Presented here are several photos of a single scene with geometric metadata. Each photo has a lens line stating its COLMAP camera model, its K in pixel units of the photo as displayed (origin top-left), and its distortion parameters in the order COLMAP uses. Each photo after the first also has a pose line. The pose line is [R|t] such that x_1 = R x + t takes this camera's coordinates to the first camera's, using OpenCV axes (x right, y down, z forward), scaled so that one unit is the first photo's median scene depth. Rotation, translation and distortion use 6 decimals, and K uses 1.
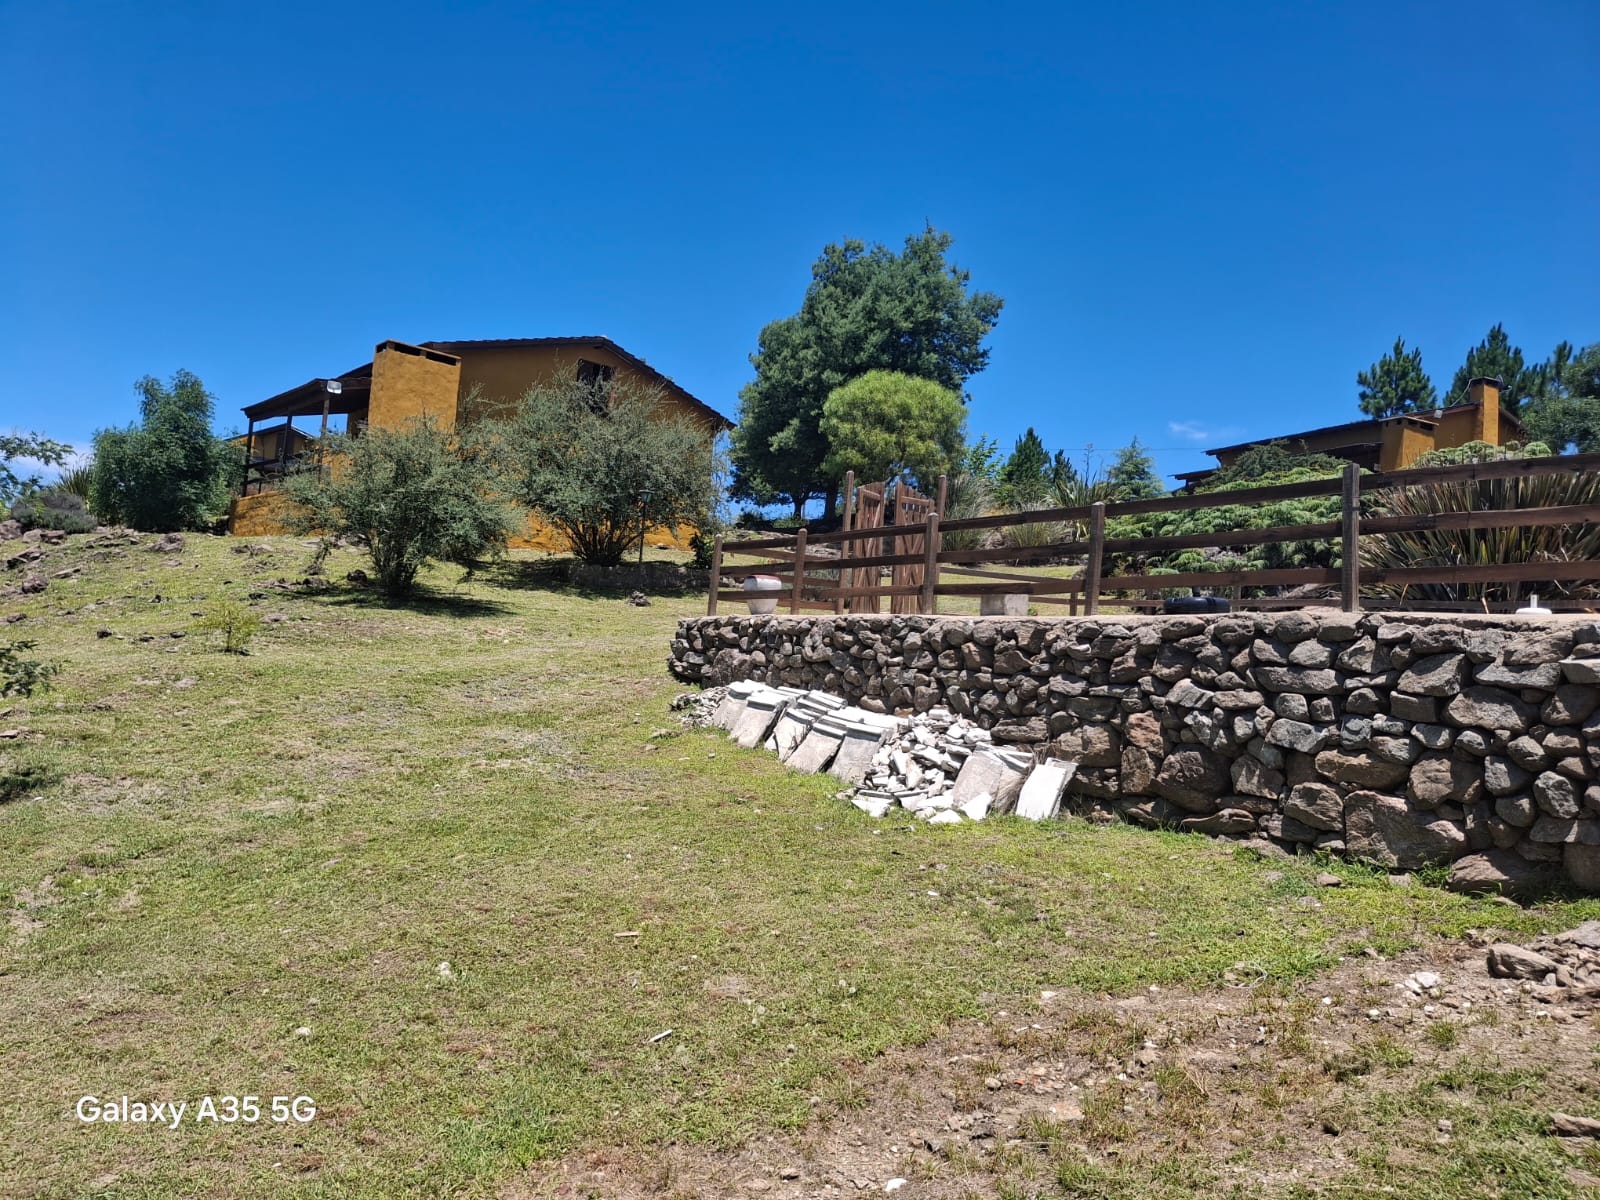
lens RADIAL K [[1217.8, 0, 798.6], [0, 1217.8, 599.8], [0, 0, 1]] dist [0.007137, -0.019204]
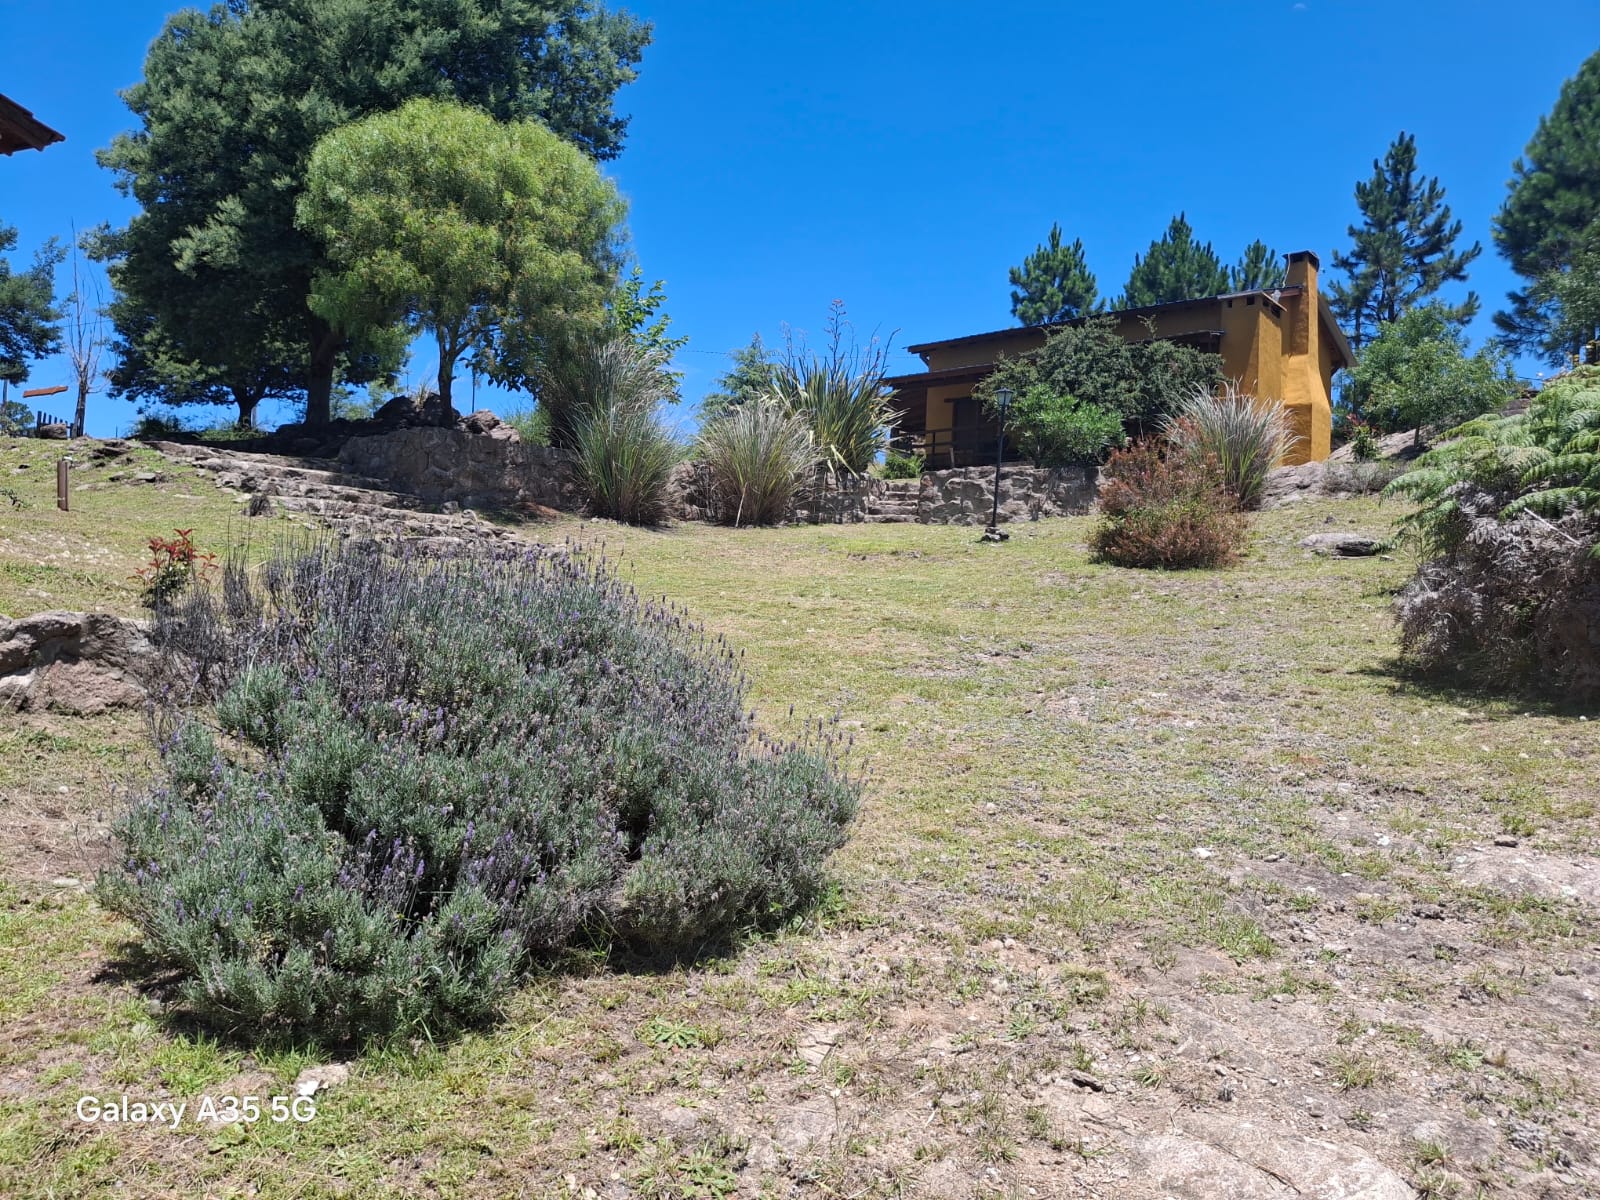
lens RADIAL K [[1217.8, 0, 800.9], [0, 1217.8, 611.9], [0, 0, 1]] dist [0.007137, -0.019204]
pose [[0.910142, -0.031808, 0.413073, -0.003444], [0.003392, 0.997587, 0.069344, -0.026734], [-0.414282, -0.061711, 0.908054, 0.492951]]
